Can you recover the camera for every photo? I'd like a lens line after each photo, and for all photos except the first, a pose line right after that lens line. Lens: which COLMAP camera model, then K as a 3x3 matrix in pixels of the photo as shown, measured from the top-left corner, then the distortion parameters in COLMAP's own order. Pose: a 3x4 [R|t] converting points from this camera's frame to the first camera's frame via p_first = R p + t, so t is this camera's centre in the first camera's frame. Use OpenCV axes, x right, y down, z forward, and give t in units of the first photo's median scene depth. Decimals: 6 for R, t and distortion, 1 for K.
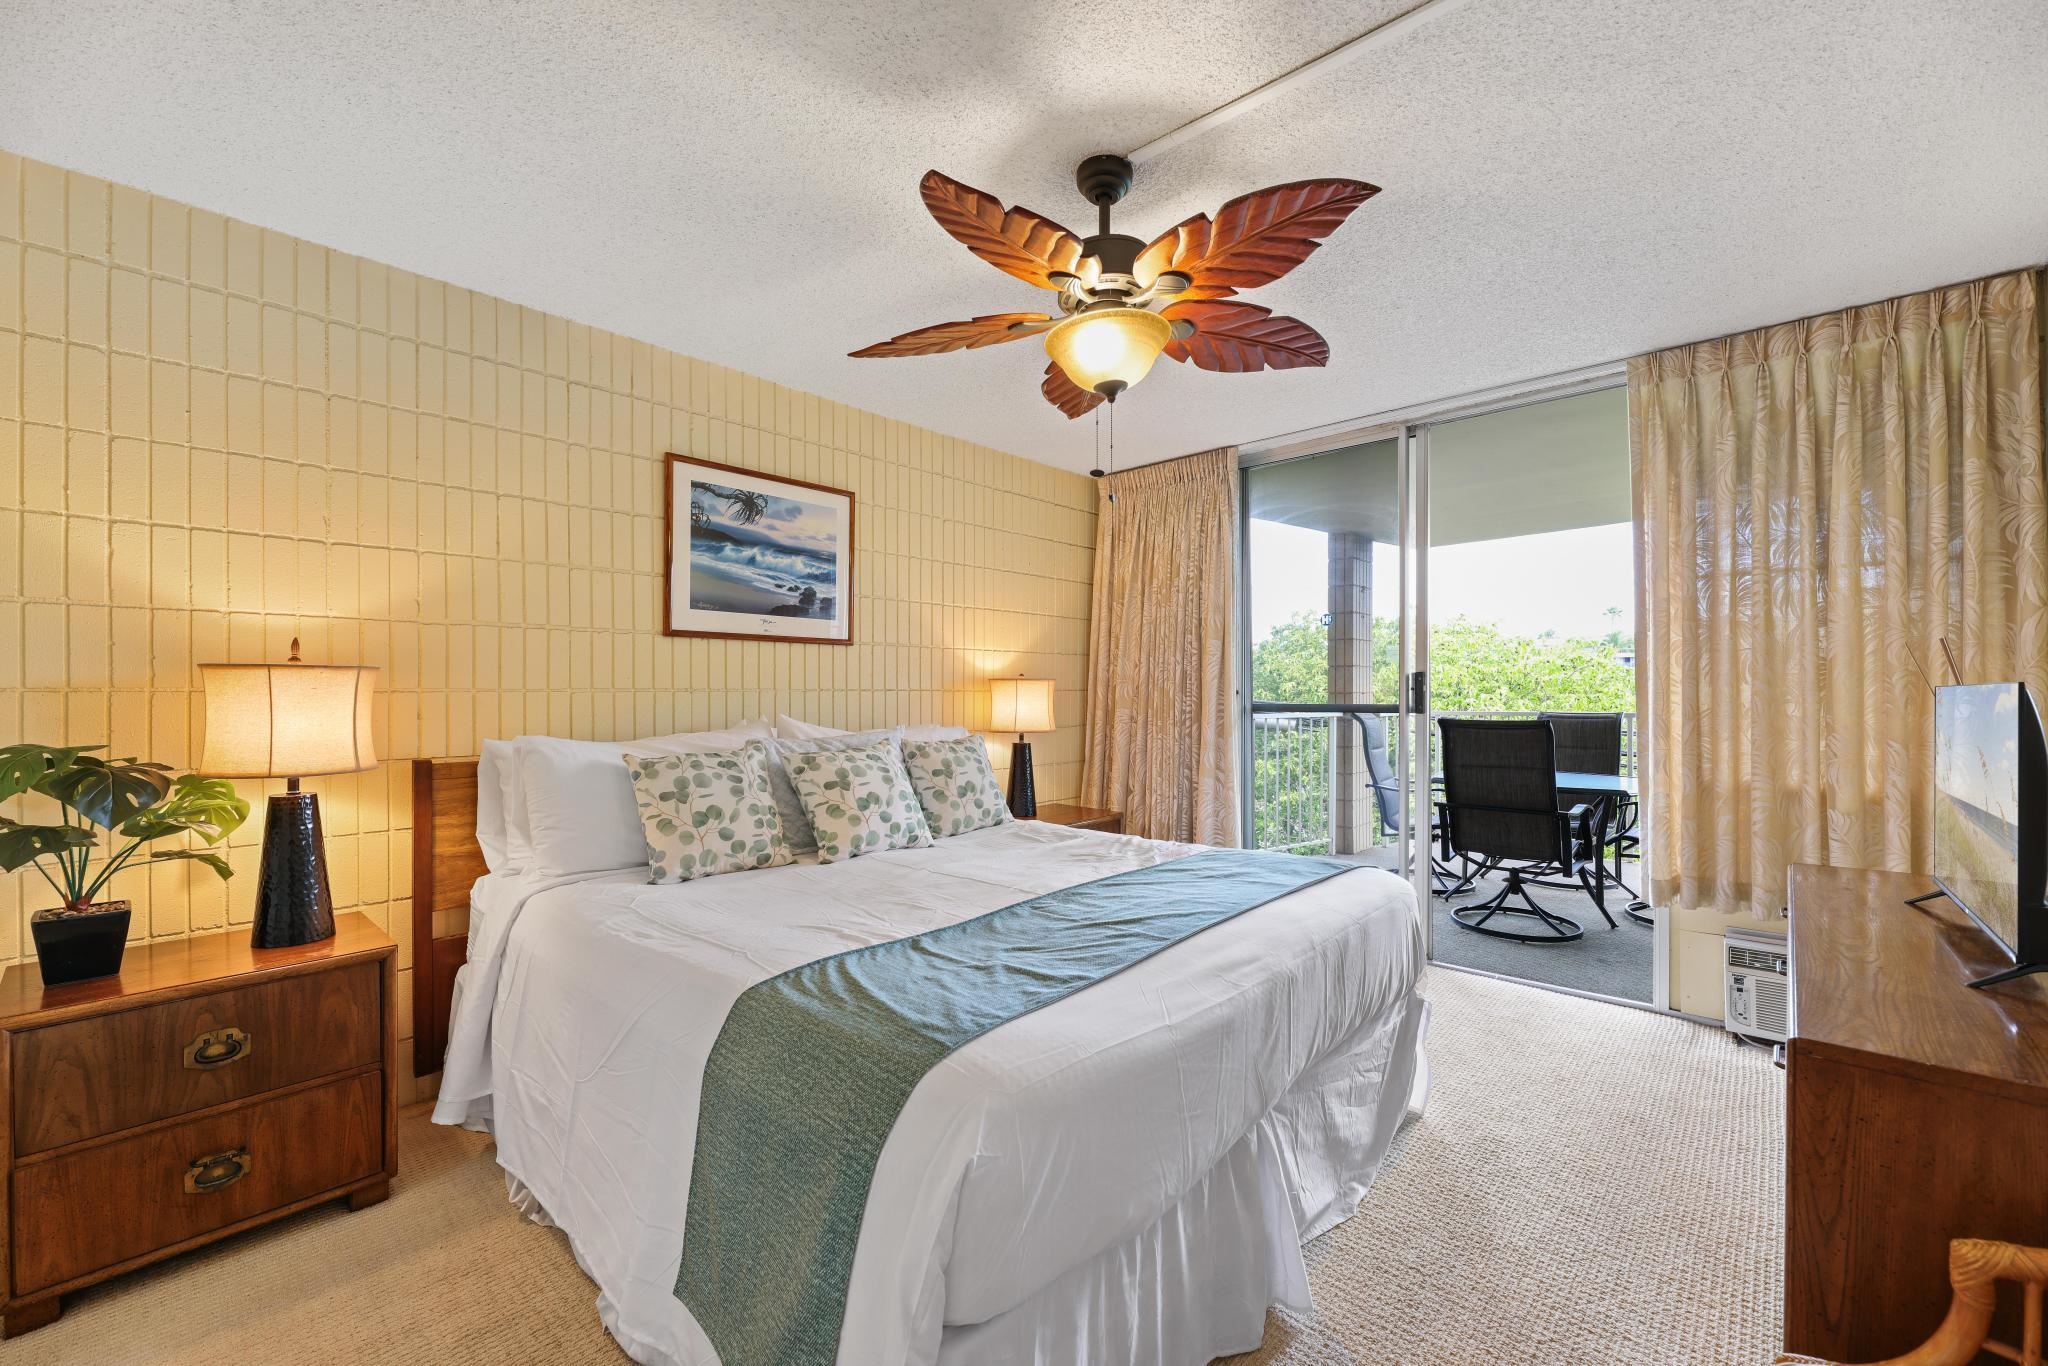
lens RADIAL K [[825.1, 0, 1032.1], [0, 825.1, 697.5], [0, 0, 1]] dist [-0.004967, -0.000691]
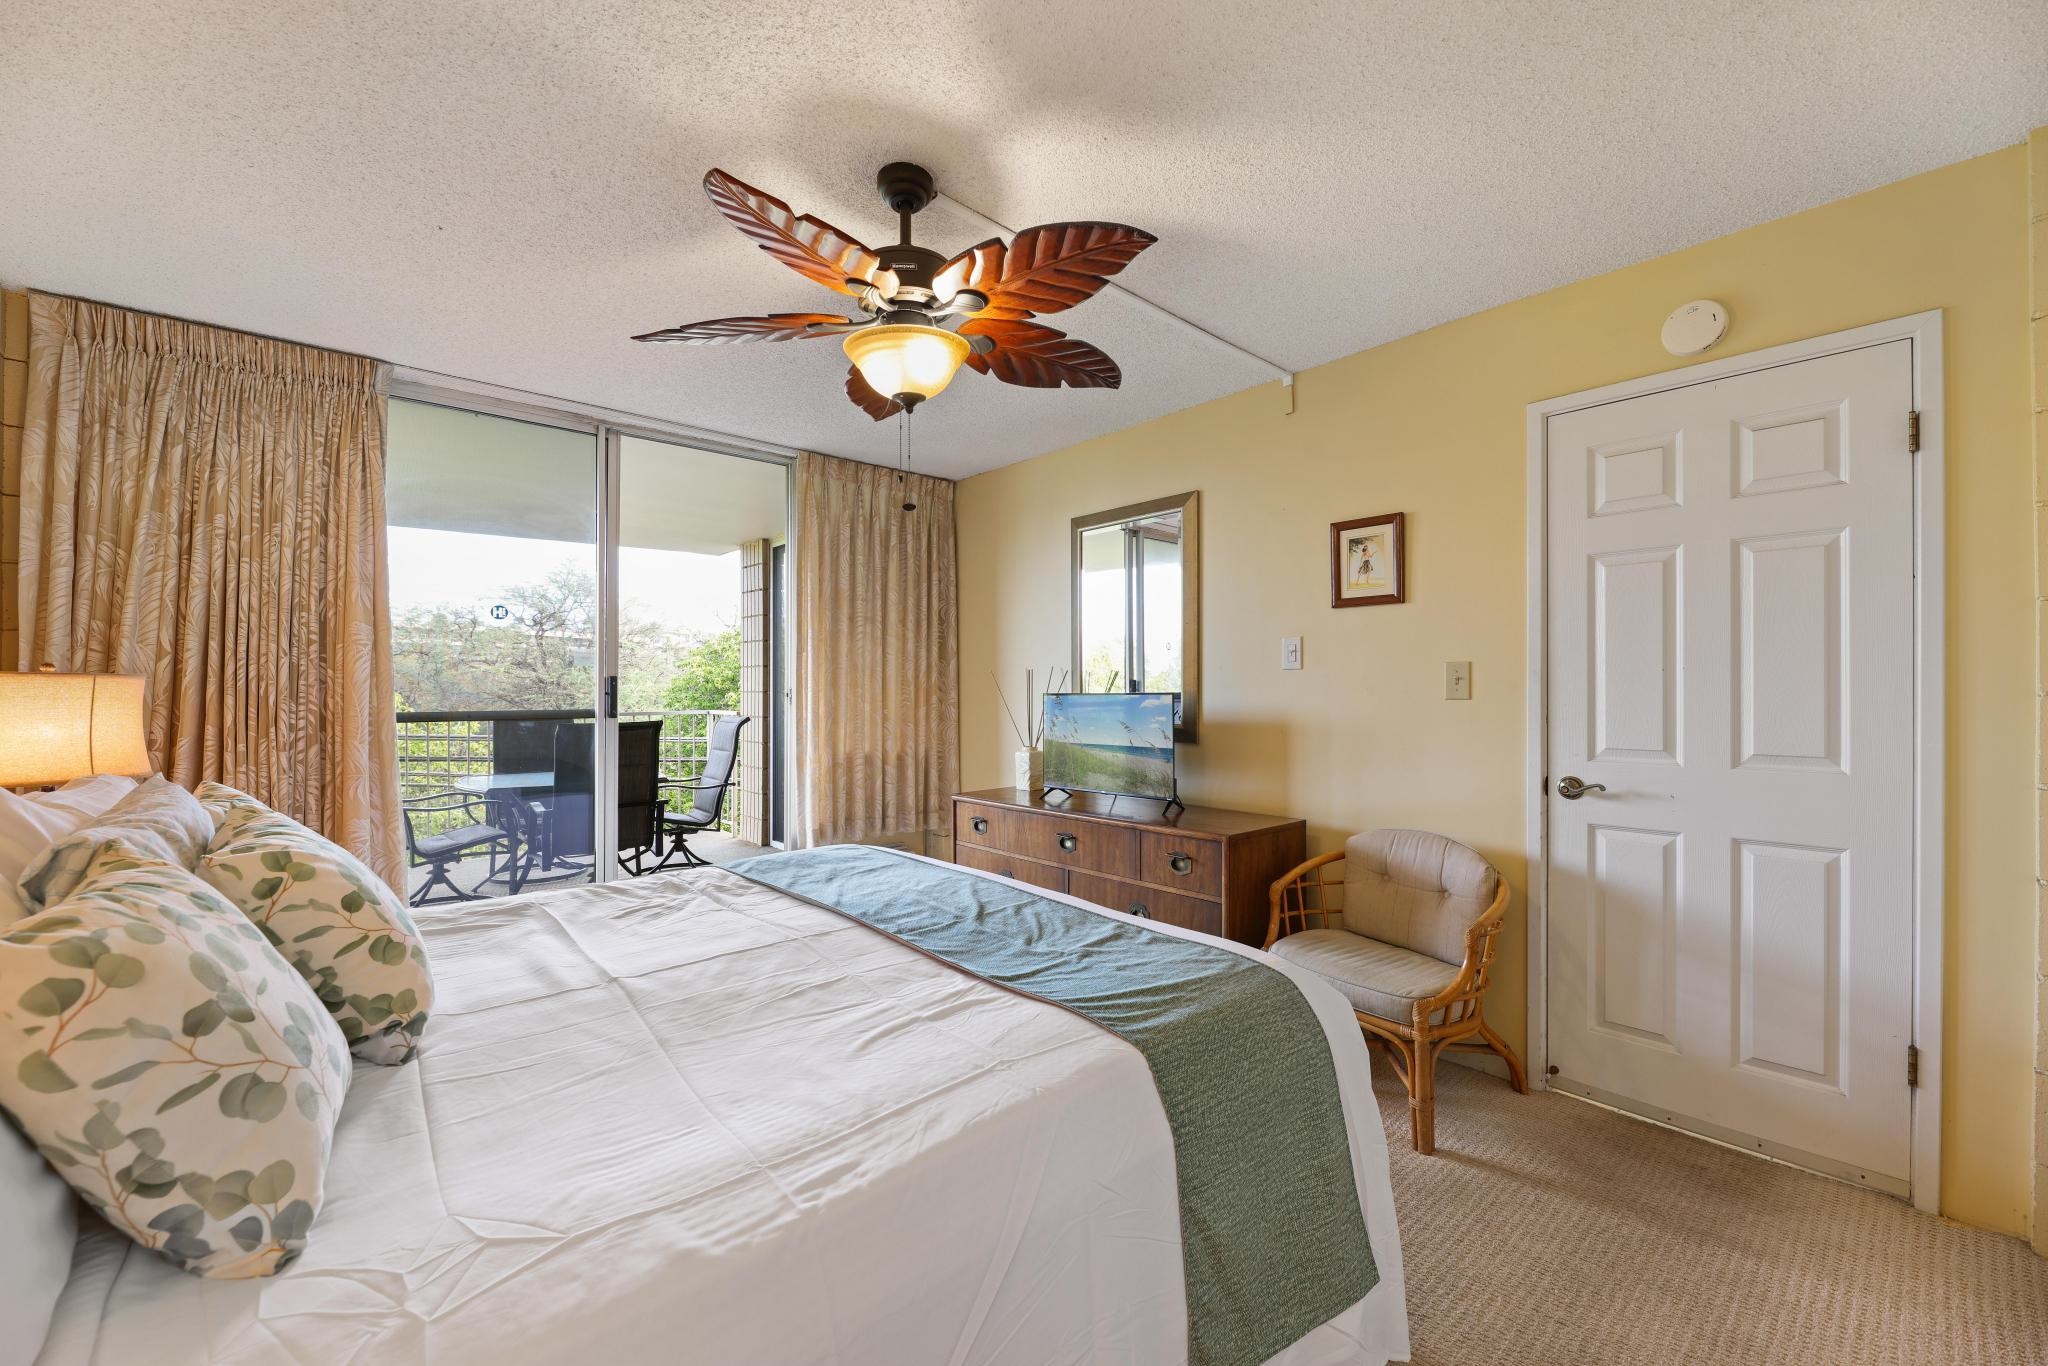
lens RADIAL K [[825.1, 0, 1011.8], [0, 825.1, 714.0], [0, 0, 1]] dist [-0.004967, -0.000691]
pose [[0.101312, -0.029089, 0.994429, -1.060386], [0.005031, 0.999575, 0.028727, -0.024009], [-0.994842, 0.002092, 0.101416, 0.902066]]
